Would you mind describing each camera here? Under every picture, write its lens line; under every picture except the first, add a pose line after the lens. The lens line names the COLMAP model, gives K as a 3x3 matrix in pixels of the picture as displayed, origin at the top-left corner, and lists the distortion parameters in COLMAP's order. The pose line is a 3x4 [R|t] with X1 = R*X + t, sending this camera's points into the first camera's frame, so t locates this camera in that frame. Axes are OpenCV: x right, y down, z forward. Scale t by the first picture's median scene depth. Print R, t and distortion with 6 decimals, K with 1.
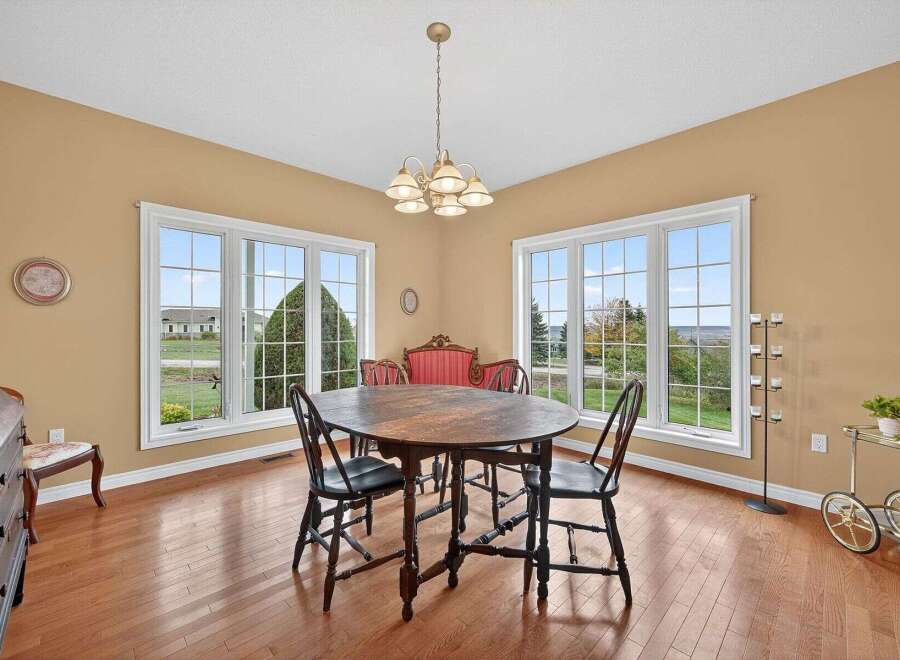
lens RADIAL K [[383.4, 0, 449.5], [0, 383.4, 328.0], [0, 0, 1]] dist [-0.024580, 0.005206]
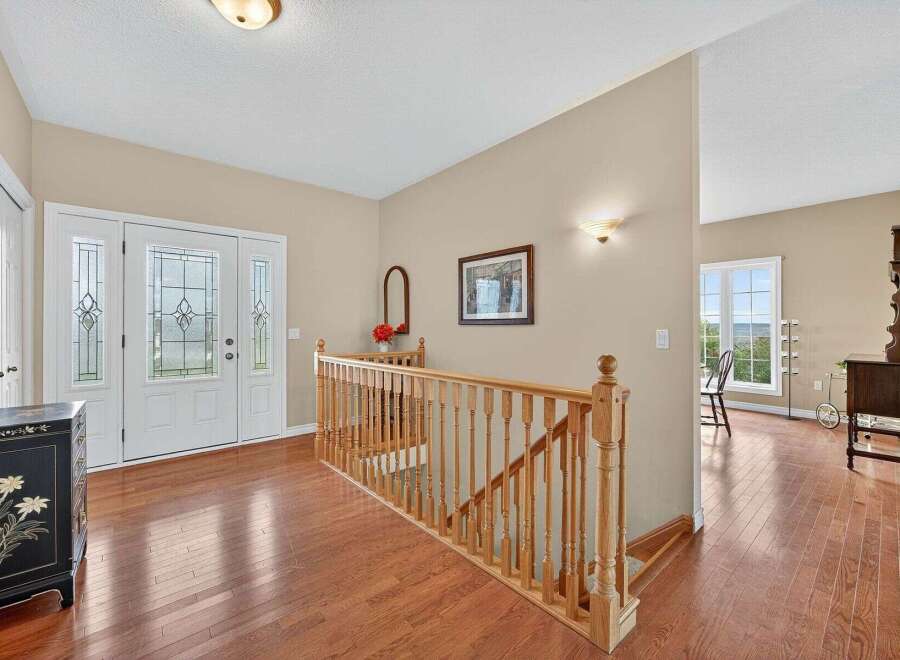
lens RADIAL K [[383.4, 0, 453.6], [0, 383.4, 332.4], [0, 0, 1]] dist [-0.024580, 0.005206]
pose [[0.998297, -0.004196, -0.058185, -0.787455], [0.004863, 0.999924, 0.011320, -0.002563], [0.058134, -0.011583, 0.998242, -1.051966]]
